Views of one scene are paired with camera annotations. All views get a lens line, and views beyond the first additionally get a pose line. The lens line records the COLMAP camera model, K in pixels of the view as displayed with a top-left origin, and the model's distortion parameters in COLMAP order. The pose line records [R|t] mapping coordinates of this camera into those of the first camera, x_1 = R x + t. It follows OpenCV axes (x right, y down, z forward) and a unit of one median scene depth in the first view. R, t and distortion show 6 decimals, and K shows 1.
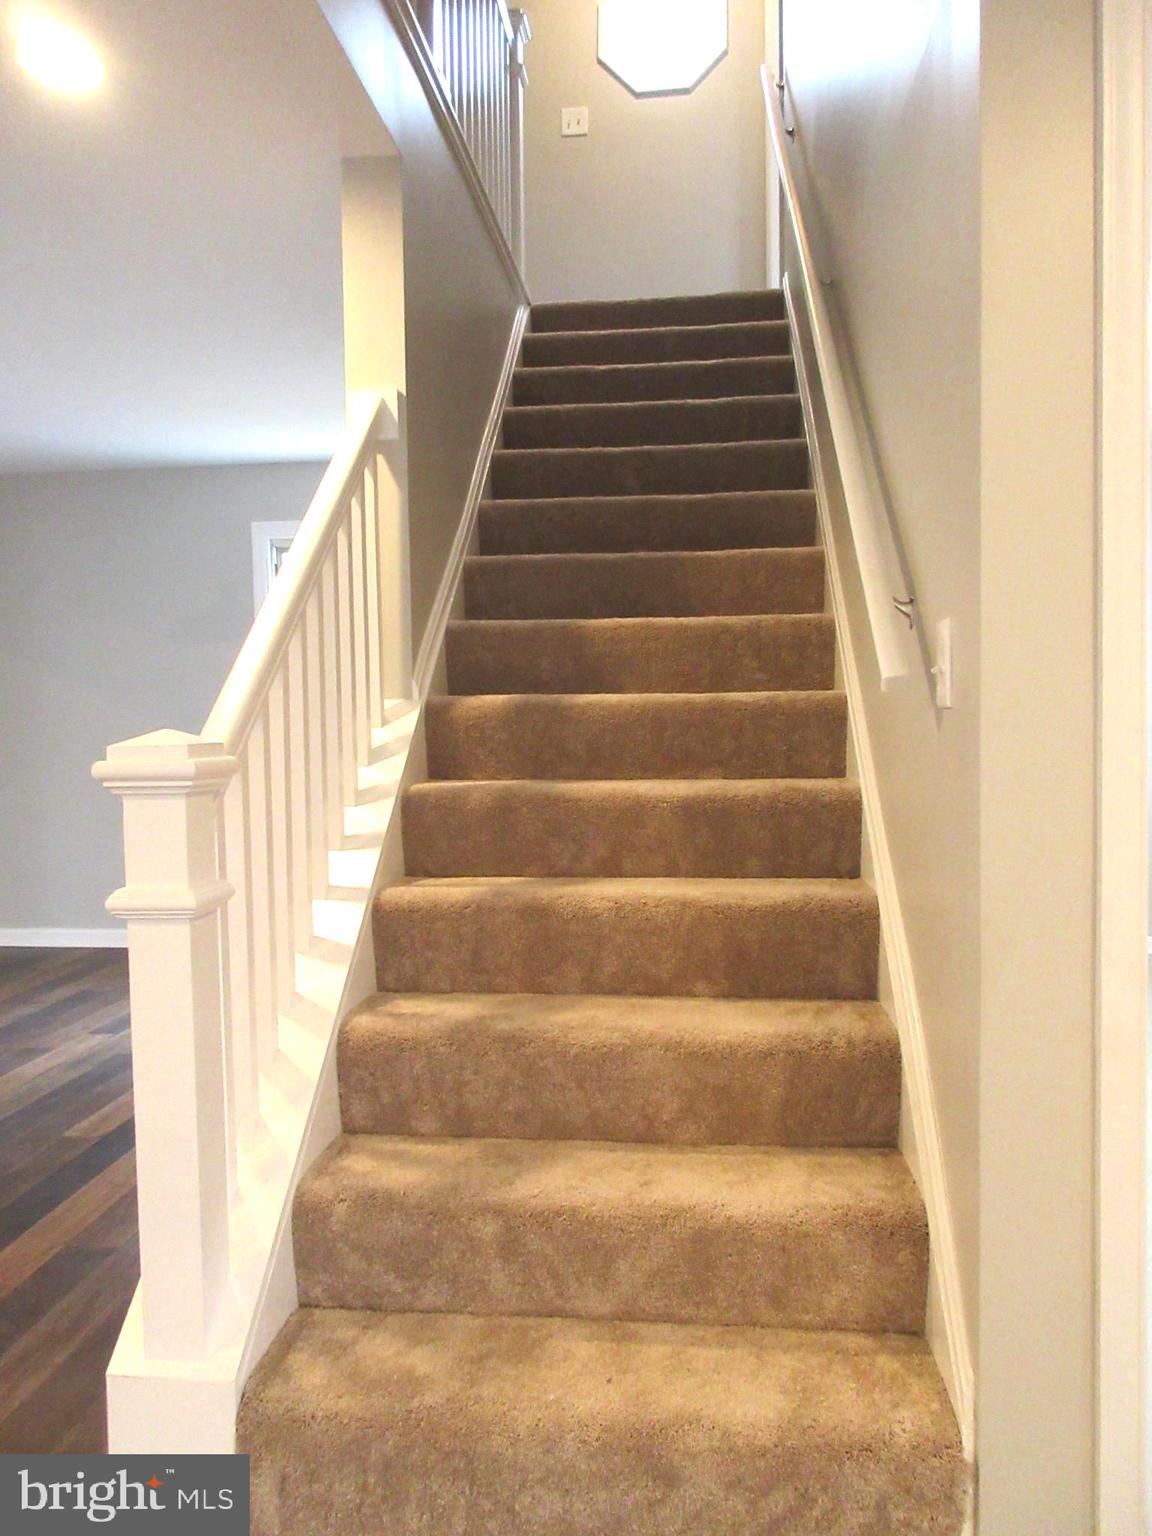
lens RADIAL K [[1138.9, 0, 576.0], [0, 1138.9, 768.0], [0, 0, 1]] dist [-0.001200, 0.004710]
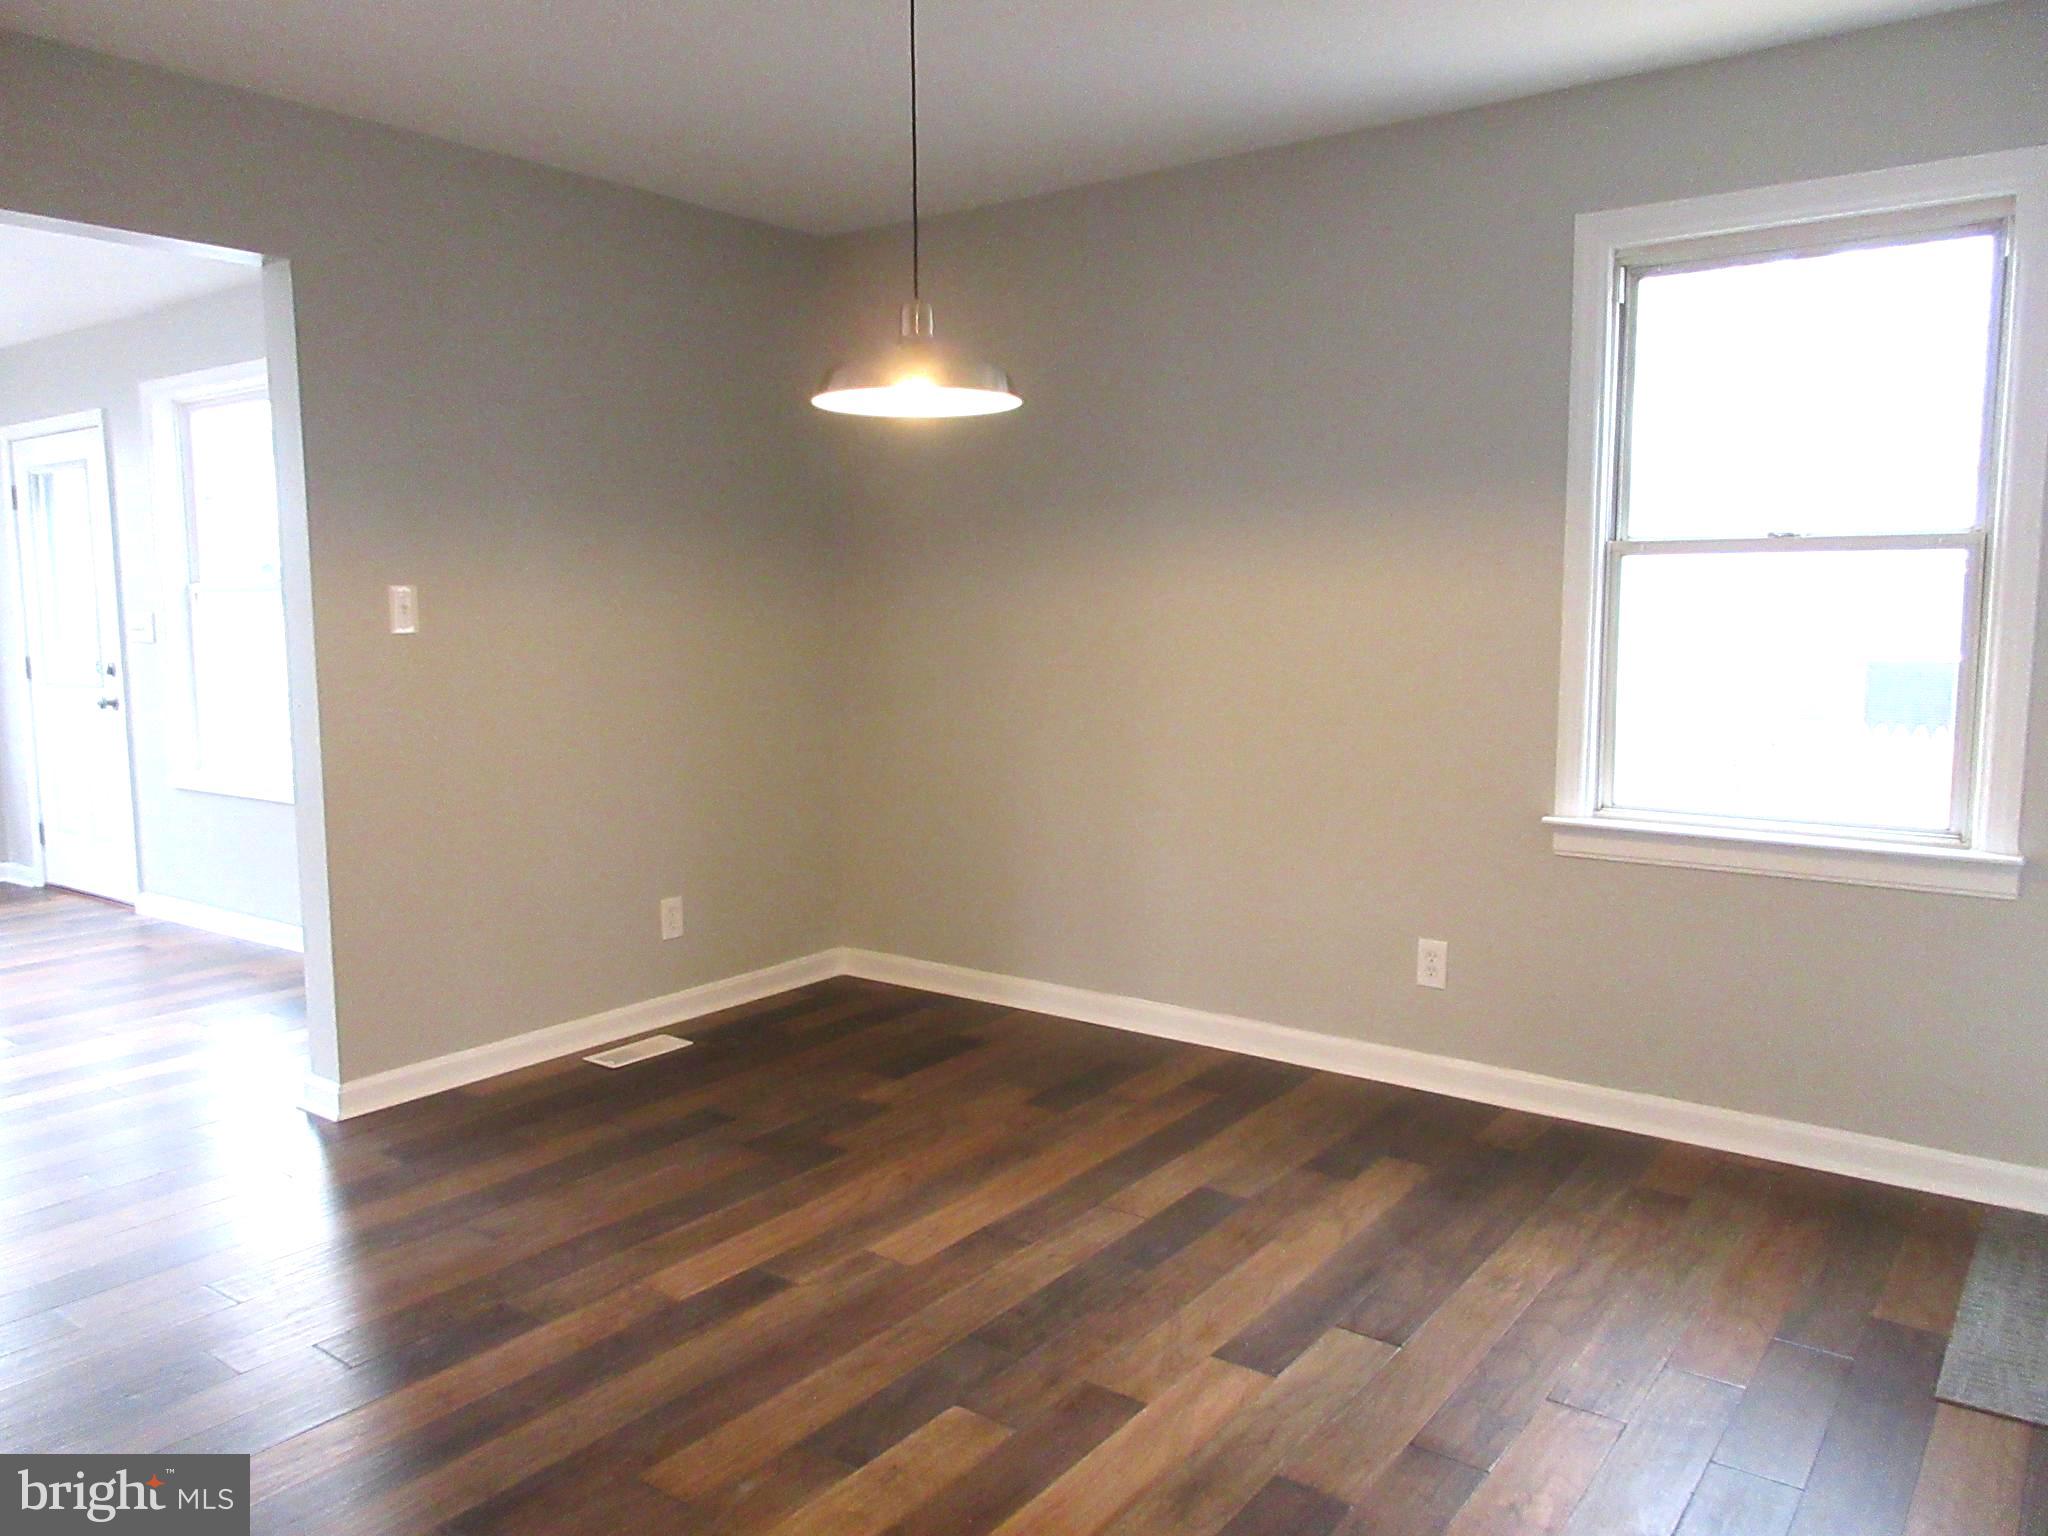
lens RADIAL K [[1518.6, 0, 1024.0], [0, 1518.6, 768.0], [0, 0, 1]] dist [-0.001200, 0.004710]
pose [[0.866454, 0.066553, -0.494802, -0.454239], [-0.028360, 0.996036, 0.084309, -0.106877], [0.498451, -0.059017, 0.864906, 0.978718]]
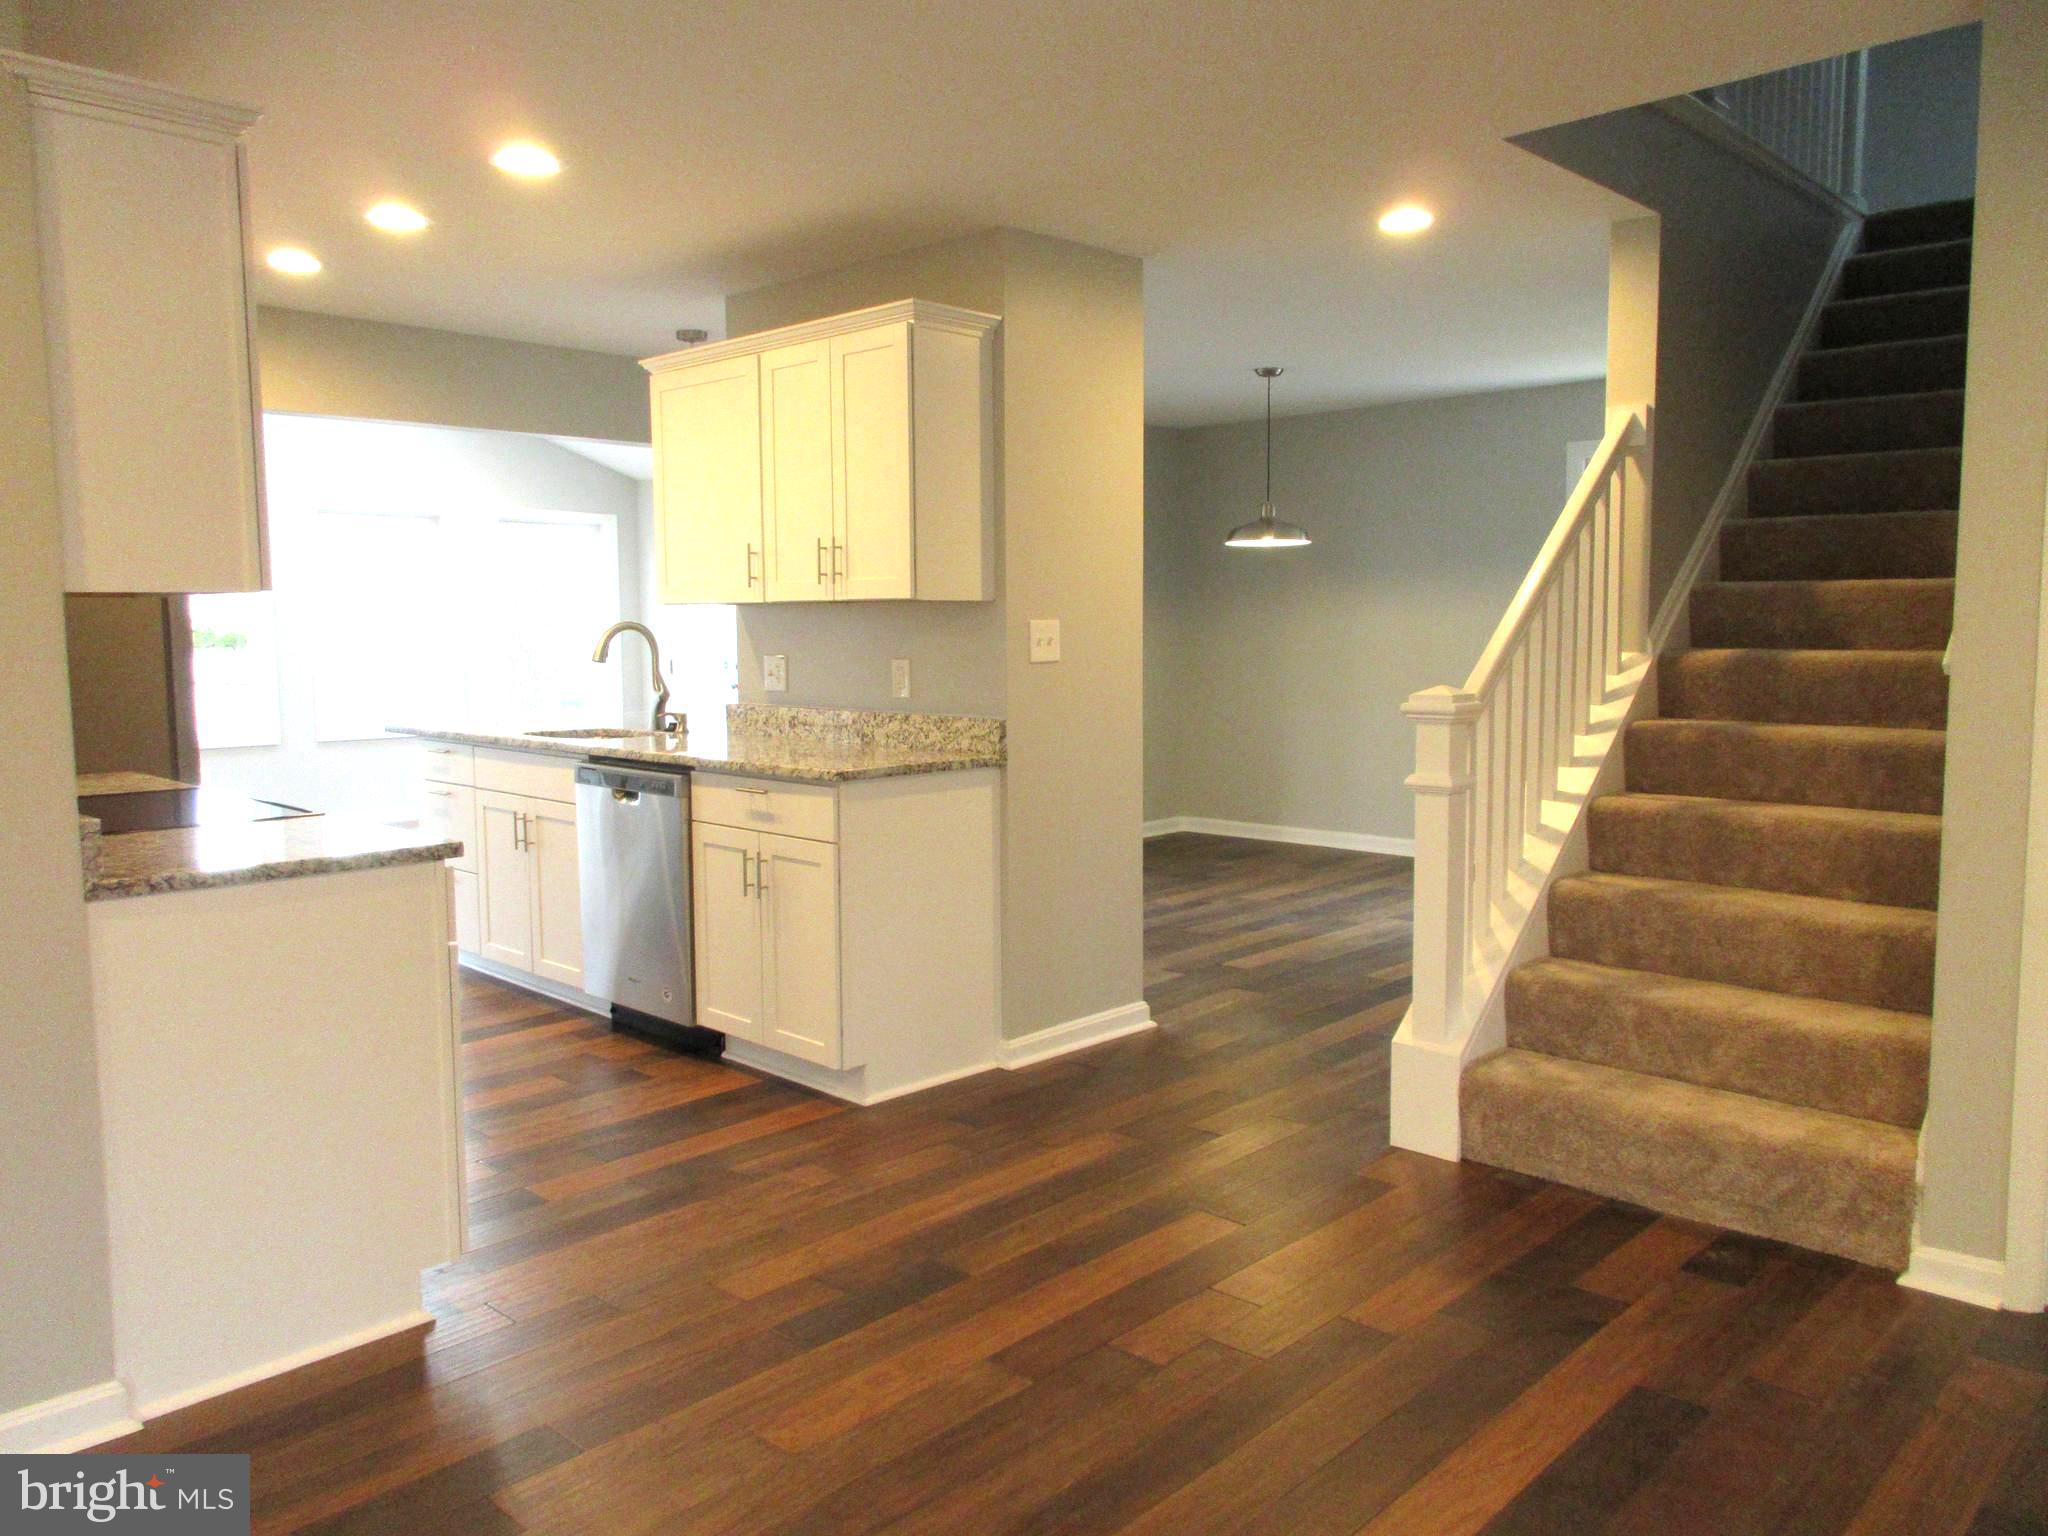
lens RADIAL K [[1518.6, 0, 1024.0], [0, 1518.6, 768.0], [0, 0, 1]] dist [-0.001200, 0.004710]
pose [[0.797249, 0.067482, -0.599867, 0.430020], [-0.028889, 0.996858, 0.073747, -0.049749], [0.602959, -0.041466, 0.796694, -1.001618]]
